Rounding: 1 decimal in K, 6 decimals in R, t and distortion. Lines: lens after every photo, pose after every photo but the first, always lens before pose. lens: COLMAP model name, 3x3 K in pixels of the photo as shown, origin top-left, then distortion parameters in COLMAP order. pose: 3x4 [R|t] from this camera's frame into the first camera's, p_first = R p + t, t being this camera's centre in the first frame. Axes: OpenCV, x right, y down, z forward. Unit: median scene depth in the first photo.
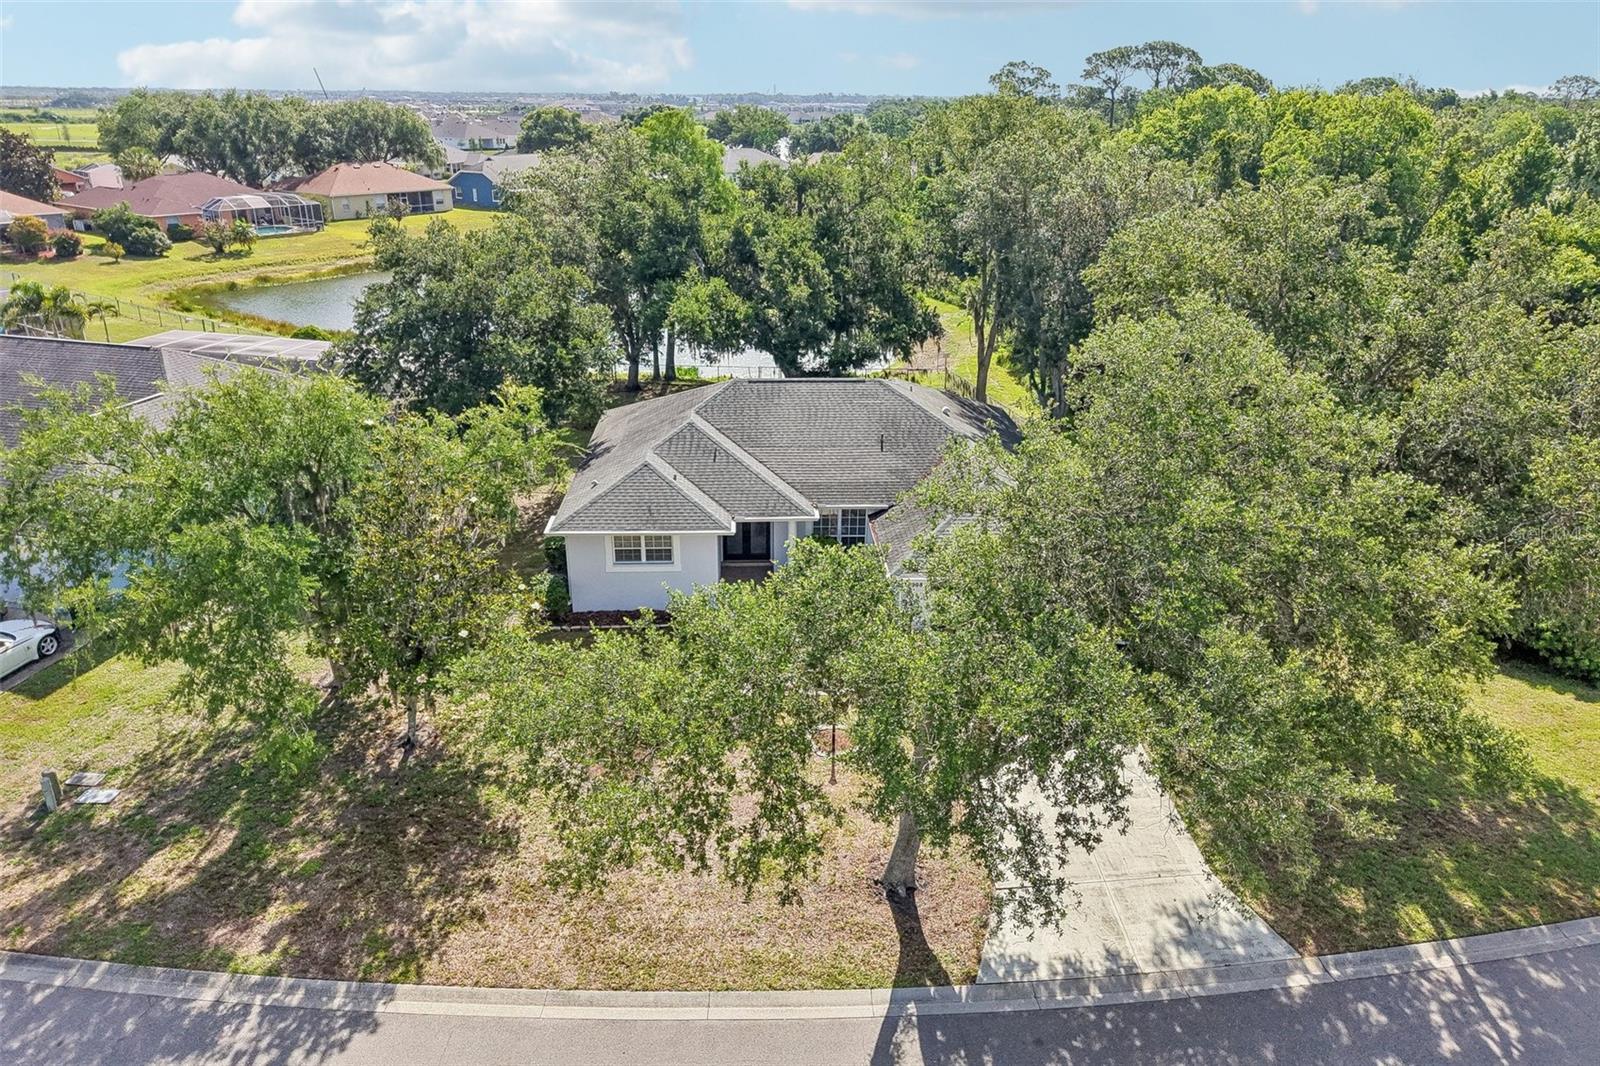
lens RADIAL K [[1120.2, 0, 800.5], [0, 1120.2, 421.7], [0, 0, 1]] dist [0.041472, -0.048143]
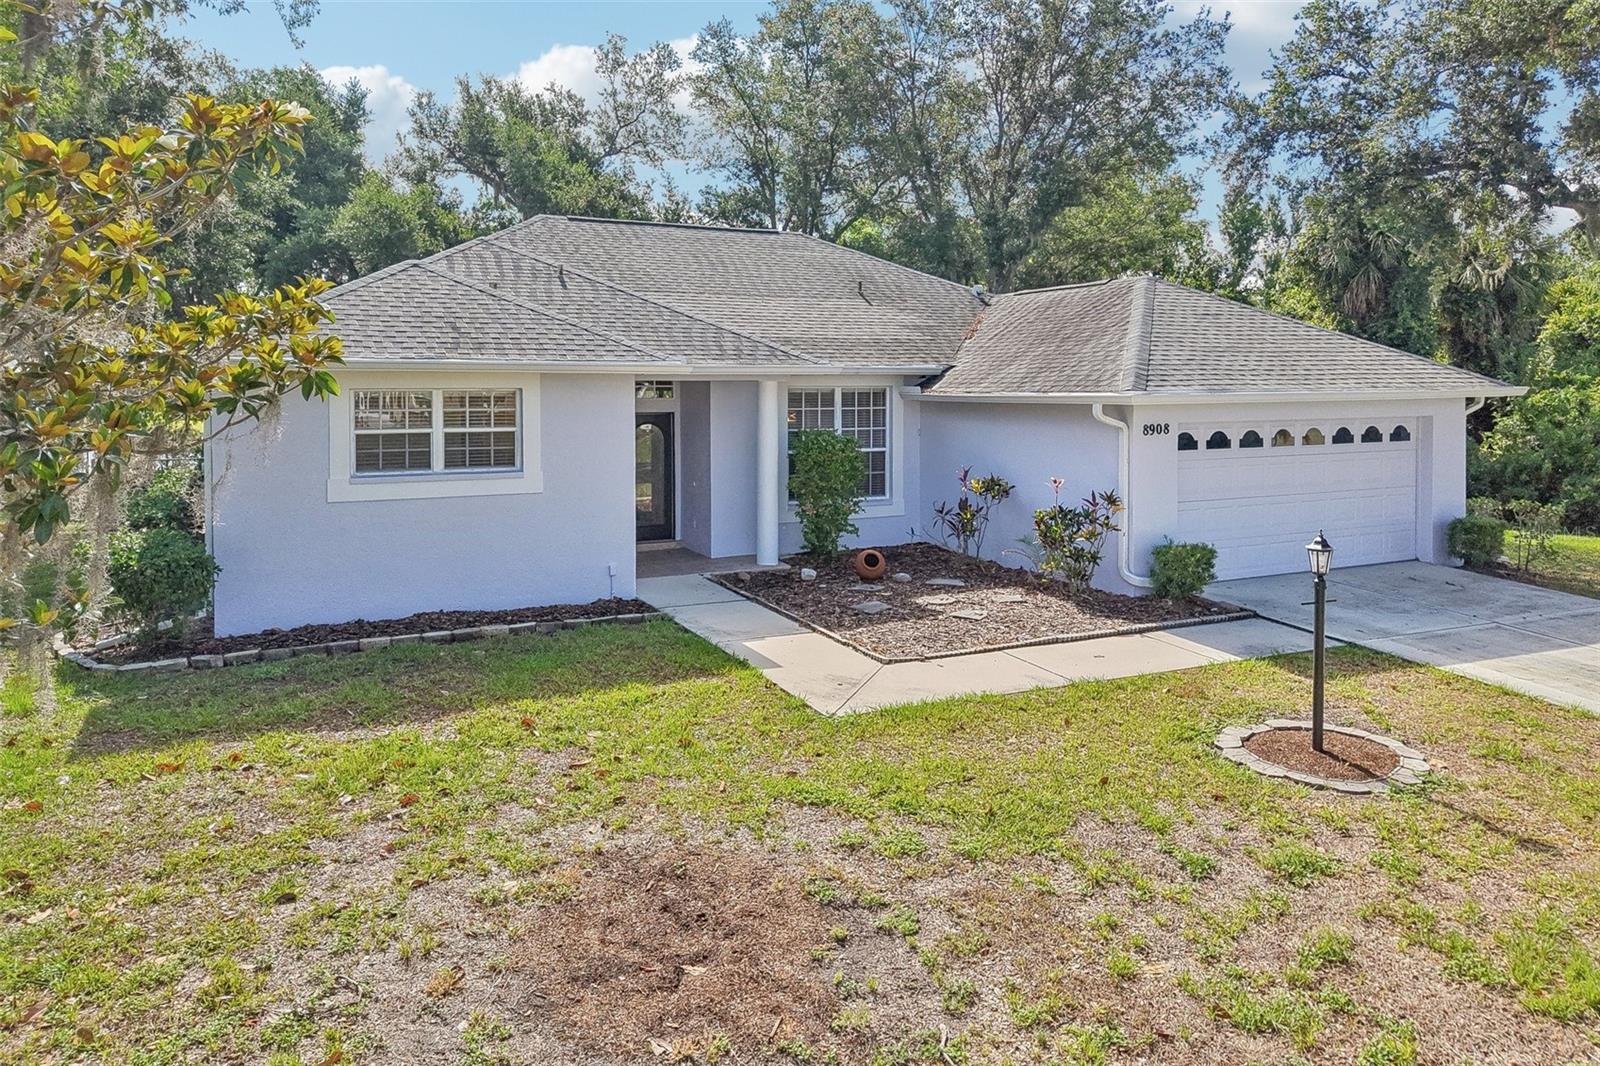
lens RADIAL K [[1120.2, 0, 800.5], [0, 1120.2, 421.7], [0, 0, 1]] dist [0.041472, -0.048143]
pose [[0.916415, -0.026238, 0.399369, -0.263934], [0.122018, 0.968661, -0.216349, 0.301427], [-0.381176, 0.246996, 0.890897, 0.933076]]
